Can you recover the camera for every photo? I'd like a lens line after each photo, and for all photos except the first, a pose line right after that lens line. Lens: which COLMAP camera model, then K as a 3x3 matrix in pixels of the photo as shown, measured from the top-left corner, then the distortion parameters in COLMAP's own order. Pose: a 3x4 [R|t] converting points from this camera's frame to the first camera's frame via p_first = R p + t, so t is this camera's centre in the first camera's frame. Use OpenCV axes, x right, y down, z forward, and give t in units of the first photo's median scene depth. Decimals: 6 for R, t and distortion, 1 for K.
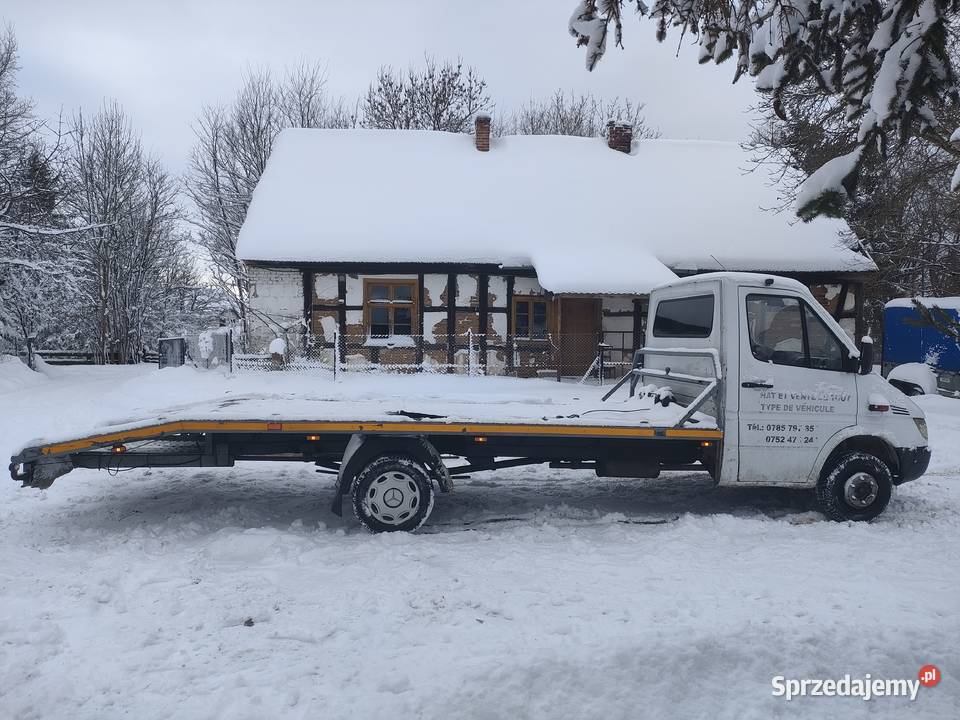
lens RADIAL K [[697.6, 0, 479.7], [0, 697.6, 354.3], [0, 0, 1]] dist [0.054310, -0.041524]
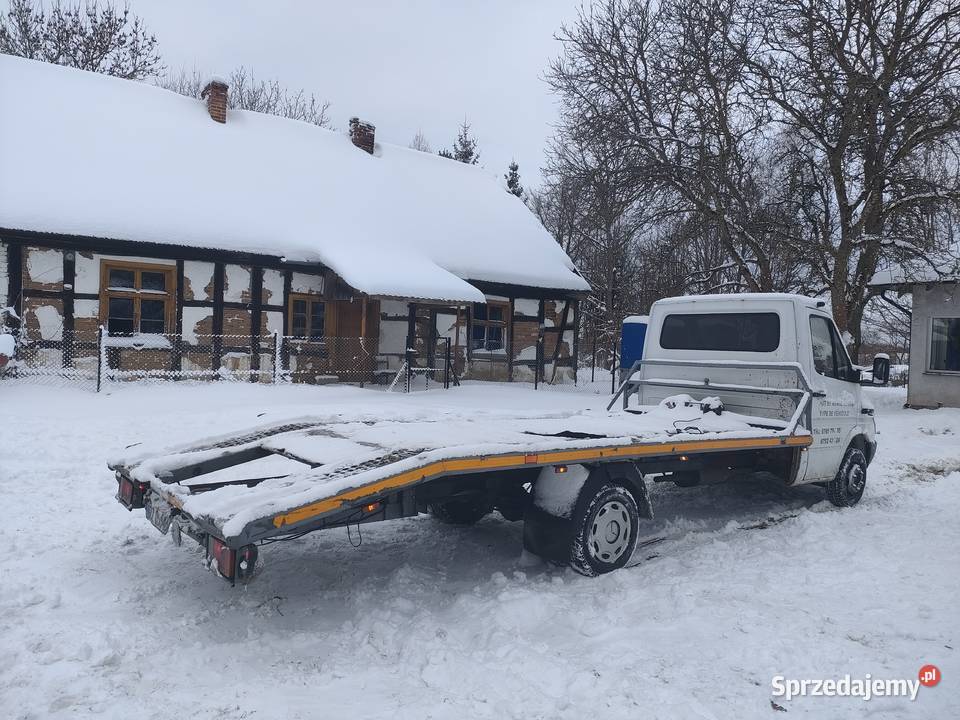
lens RADIAL K [[697.6, 0, 481.3], [0, 697.6, 358.7], [0, 0, 1]] dist [0.054310, -0.041524]
pose [[0.846175, 0.009217, 0.532826, -0.225751], [-0.011152, 0.999938, 0.000414, -0.002873], [-0.532789, -0.006292, 0.846225, 0.108062]]
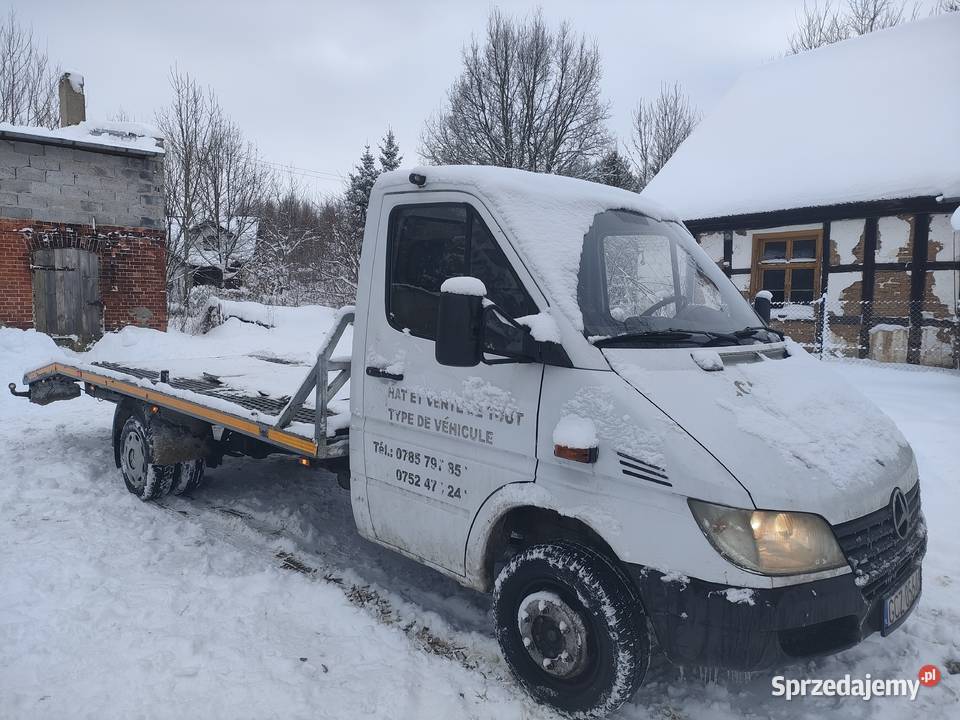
lens RADIAL K [[697.6, 0, 477.3], [0, 697.6, 359.3], [0, 0, 1]] dist [0.054310, -0.041524]
pose [[0.615047, 0.060787, -0.786144, 0.289289], [-0.028046, 0.998080, 0.055233, 0.000292], [0.787992, -0.011923, 0.615570, 0.240501]]
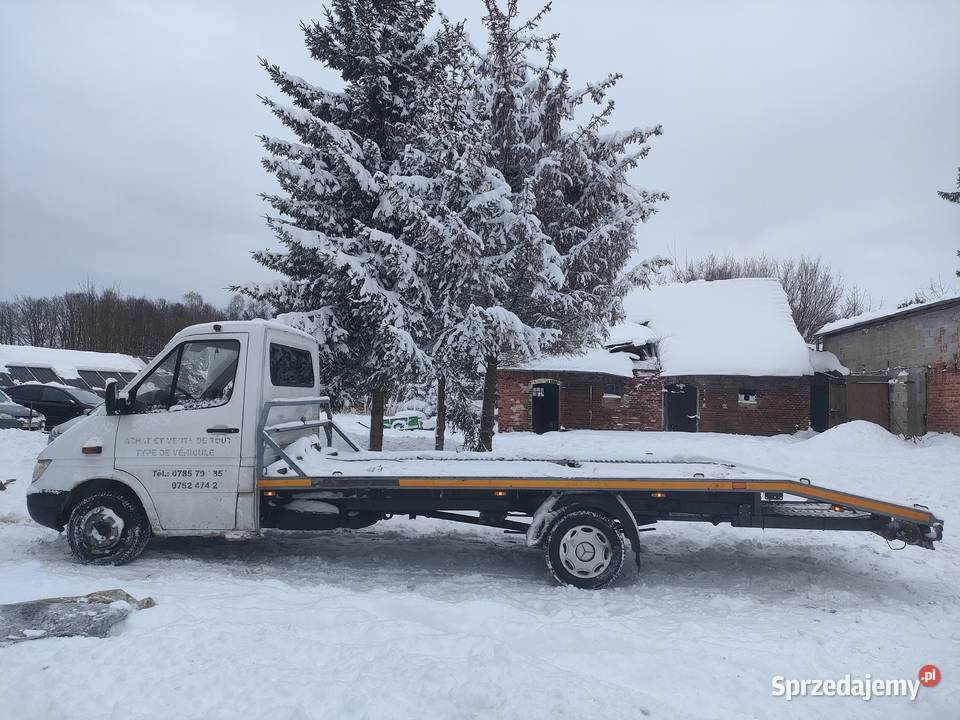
lens RADIAL K [[697.6, 0, 482.4], [0, 697.6, 356.9], [0, 0, 1]] dist [0.054310, -0.041524]
pose [[-0.982994, -0.029698, 0.181220, -0.061786], [-0.035524, 0.998948, -0.028989, -0.017927], [-0.180169, -0.034934, -0.983015, 0.743637]]
